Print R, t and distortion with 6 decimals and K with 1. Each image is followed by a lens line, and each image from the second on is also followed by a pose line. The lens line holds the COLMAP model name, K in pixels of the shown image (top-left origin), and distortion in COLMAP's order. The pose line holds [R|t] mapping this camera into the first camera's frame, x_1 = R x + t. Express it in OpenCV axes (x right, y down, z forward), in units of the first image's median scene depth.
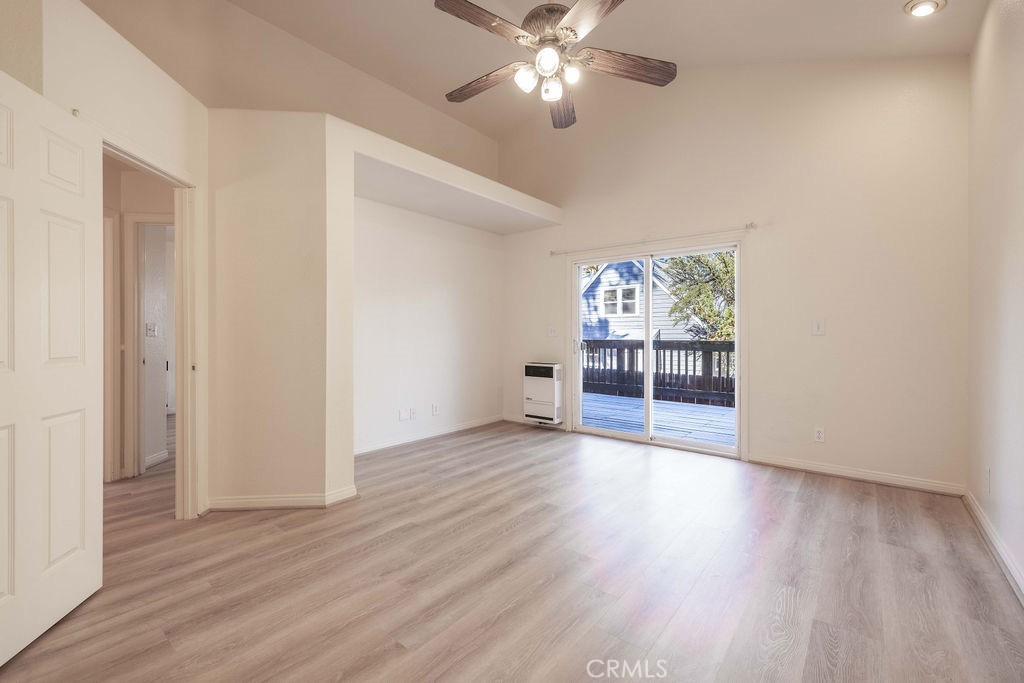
lens RADIAL K [[433.6, 0, 507.8], [0, 433.6, 336.8], [0, 0, 1]] dist [-0.000275, -0.000393]
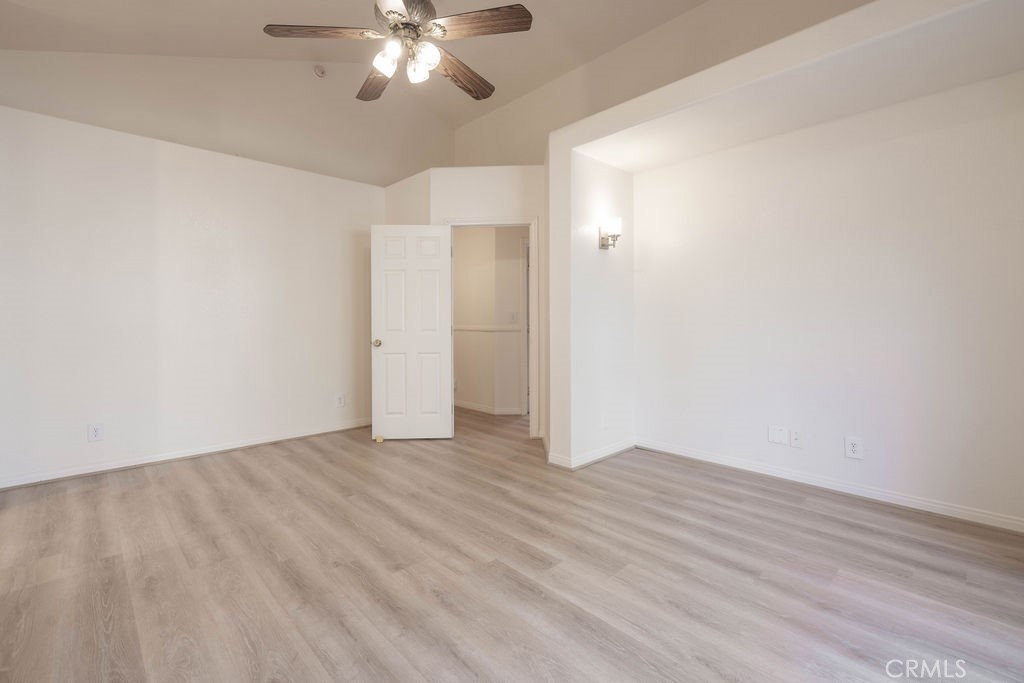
lens RADIAL K [[442.0, 0, 489.9], [0, 442.0, 321.8], [0, 0, 1]] dist [0.000216, -0.000040]
pose [[-0.134889, 0.003529, -0.990854, 0.699929], [-0.003309, 0.999986, 0.004012, -0.005083], [0.990855, 0.003820, -0.134875, 0.859218]]
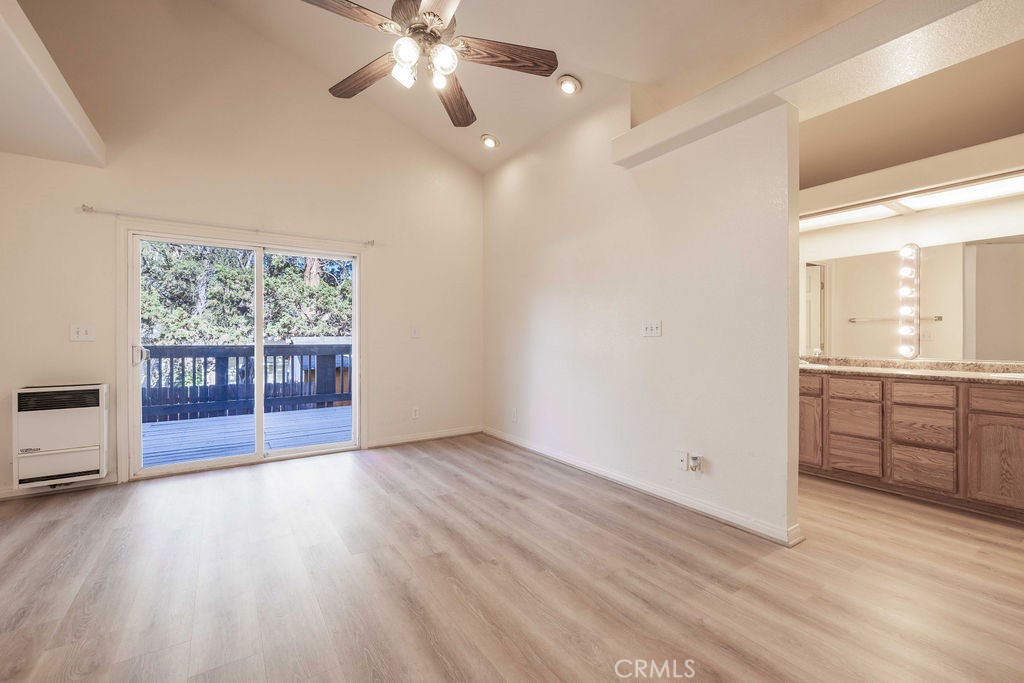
lens RADIAL K [[434.3, 0, 515.2], [0, 434.3, 339.1], [0, 0, 1]] dist [-0.002165, -0.000448]
pose [[0.280766, -0.004461, 0.959766, -0.495472], [0.007568, 0.999968, 0.002434, -0.001005], [-0.959746, 0.006580, 0.280791, 0.349841]]
